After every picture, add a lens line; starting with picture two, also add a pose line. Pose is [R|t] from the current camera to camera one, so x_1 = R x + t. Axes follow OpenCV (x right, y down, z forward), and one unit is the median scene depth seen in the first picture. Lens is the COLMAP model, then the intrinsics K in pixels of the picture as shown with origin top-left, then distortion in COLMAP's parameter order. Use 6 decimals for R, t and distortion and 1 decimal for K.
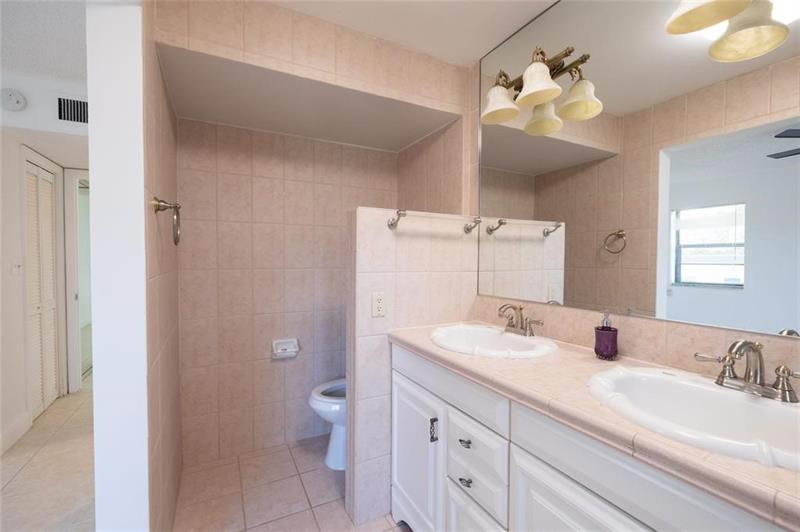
lens RADIAL K [[346.9, 0, 398.7], [0, 346.9, 266.9], [0, 0, 1]] dist [0.000363, -0.001002]
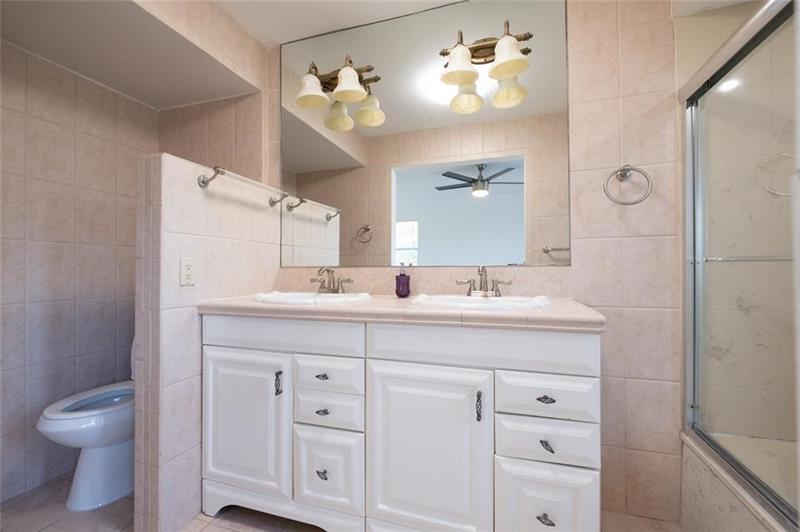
lens RADIAL K [[346.9, 0, 398.7], [0, 346.9, 266.9], [0, 0, 1]] dist [0.000363, -0.001002]
pose [[0.714509, -0.000891, 0.699626, -0.280164], [0.021559, 0.999552, -0.020744, 0.123715], [-0.699294, 0.029905, 0.714208, 0.013320]]
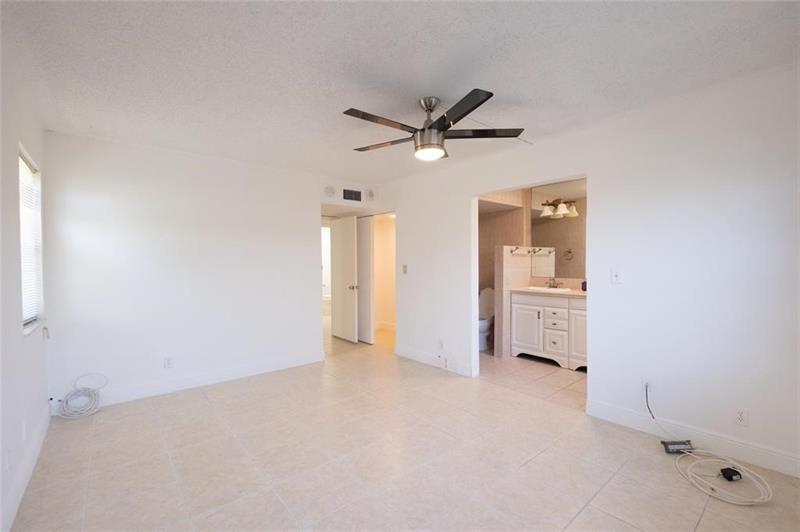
lens RADIAL K [[346.9, 0, 398.7], [0, 346.9, 266.9], [0, 0, 1]] dist [0.000363, -0.001002]
pose [[0.975455, -0.011743, 0.219885, -1.503243], [0.013824, 0.999873, -0.007929, 0.013925], [-0.219764, 0.010774, 0.975494, -1.512013]]
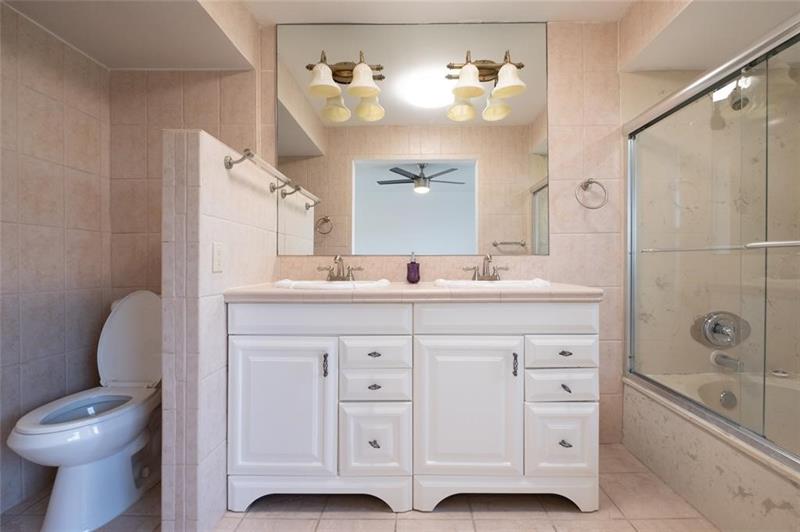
lens RADIAL K [[356.8, 0, 412.1], [0, 356.8, 264.8], [0, 0, 1]] dist [0.001154, -0.000538]
pose [[0.468552, -0.005731, 0.883418, -0.571494], [0.025185, 0.999659, -0.006873, 0.140433], [-0.883077, 0.025469, 0.468536, 0.197173]]
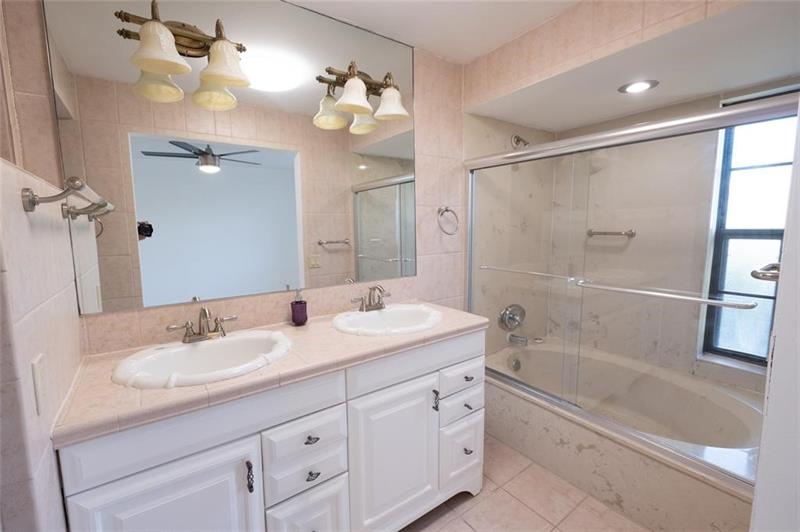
lens RADIAL K [[346.9, 0, 398.7], [0, 346.9, 266.9], [0, 0, 1]] dist [0.000363, -0.001002]
pose [[-0.144177, -0.116995, 0.982611, -0.530769], [0.037665, 0.991618, 0.123594, -0.075633], [-0.988835, 0.054830, -0.138561, 0.581298]]
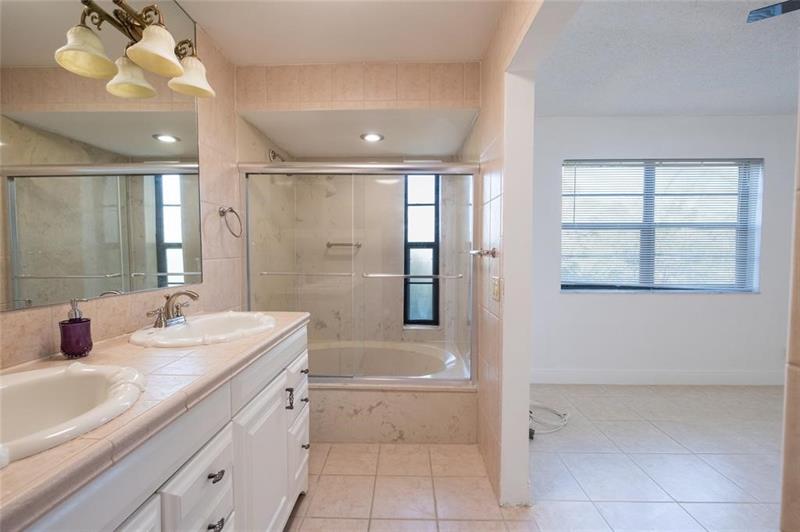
lens RADIAL K [[346.9, 0, 398.7], [0, 346.9, 266.9], [0, 0, 1]] dist [0.000363, -0.001002]
pose [[-0.874876, -0.023209, 0.483790, -0.352911], [0.009384, 0.997852, 0.064839, -0.000108], [-0.484256, 0.061266, -0.872779, 0.977343]]
